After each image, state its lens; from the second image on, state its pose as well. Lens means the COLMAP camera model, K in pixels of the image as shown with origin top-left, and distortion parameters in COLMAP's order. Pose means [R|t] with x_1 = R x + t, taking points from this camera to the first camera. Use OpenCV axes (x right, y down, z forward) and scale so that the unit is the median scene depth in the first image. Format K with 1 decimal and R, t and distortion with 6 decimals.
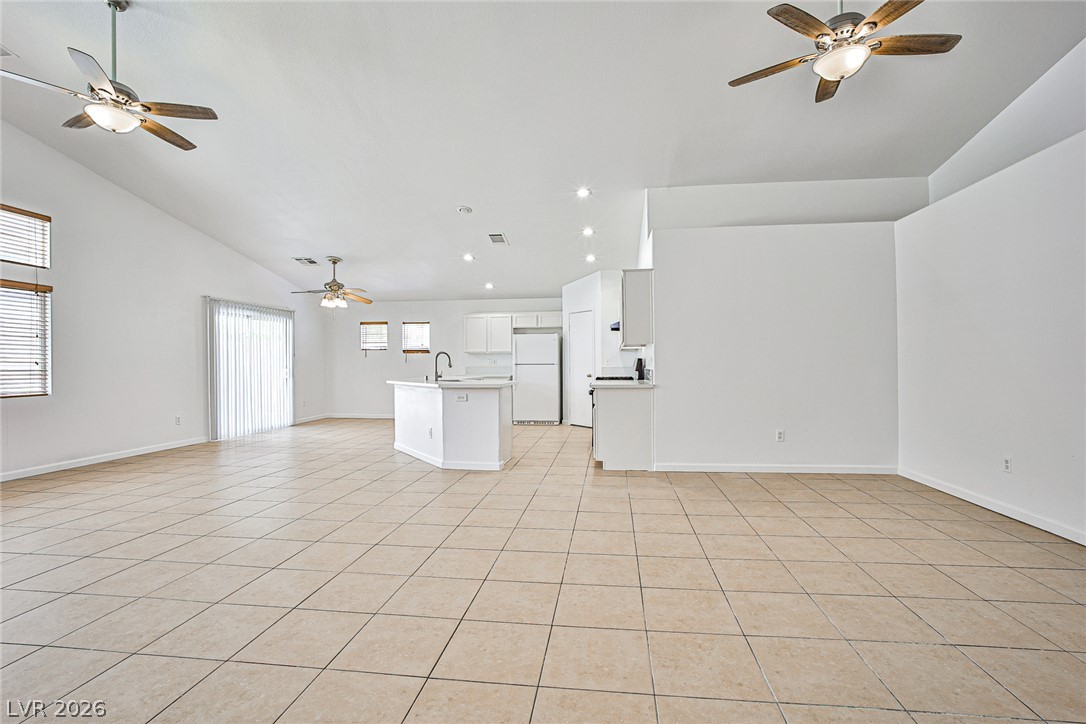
lens RADIAL K [[488.4, 0, 547.3], [0, 488.4, 360.4], [0, 0, 1]] dist [-0.022783, 0.003780]
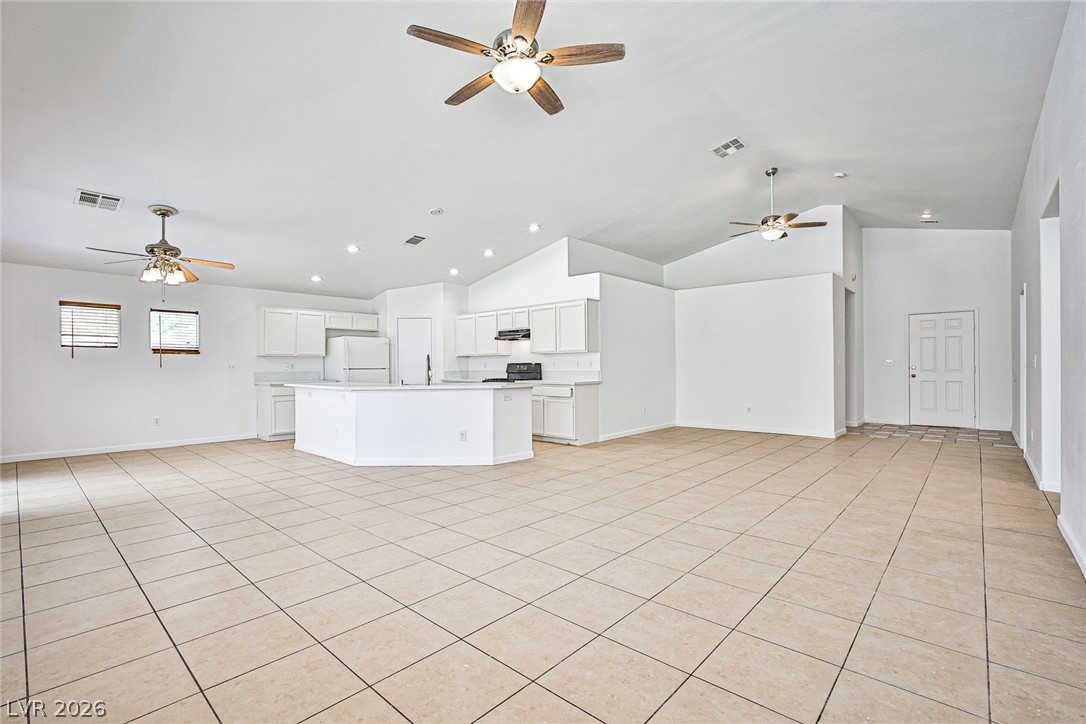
lens RADIAL K [[488.4, 0, 559.6], [0, 488.4, 358.7], [0, 0, 1]] dist [-0.022783, 0.003780]
pose [[0.562046, 0.014555, 0.826978, -0.634779], [0.001790, 0.999821, -0.018813, 0.006809], [-0.827104, 0.012054, 0.561919, 0.181094]]
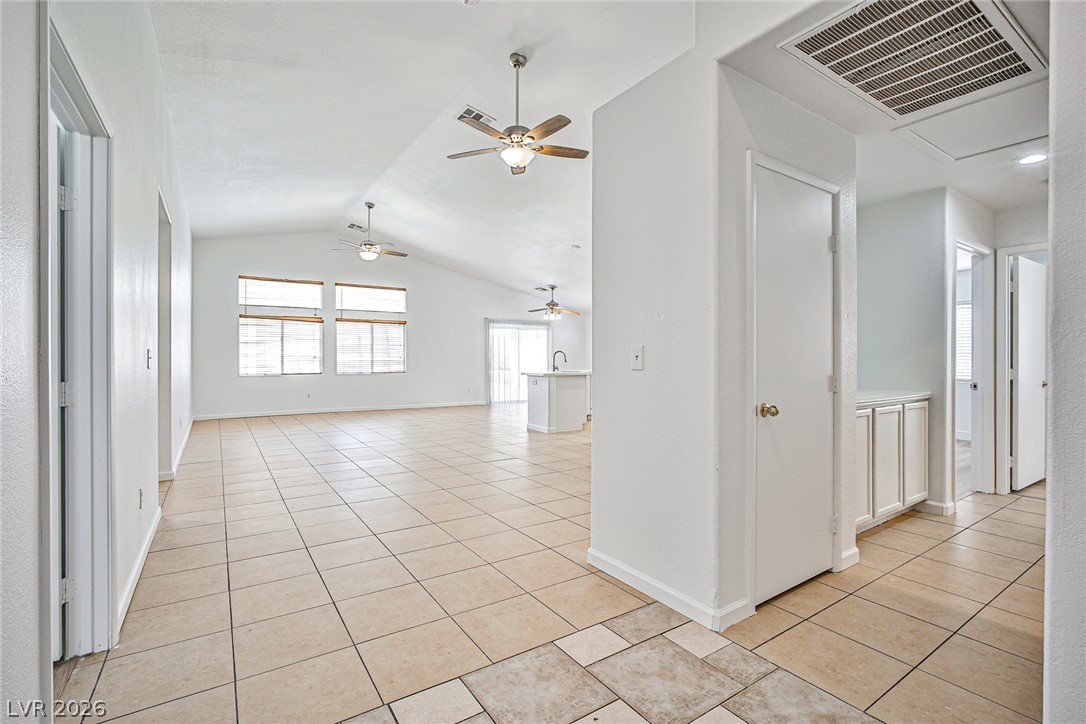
lens RADIAL K [[488.4, 0, 538.5], [0, 488.4, 355.7], [0, 0, 1]] dist [-0.022783, 0.003780]
pose [[0.649752, 0.004742, -0.760131, 0.604206], [-0.001571, 0.999987, 0.004895, -0.008348], [0.760145, -0.001986, 0.649751, 0.021157]]
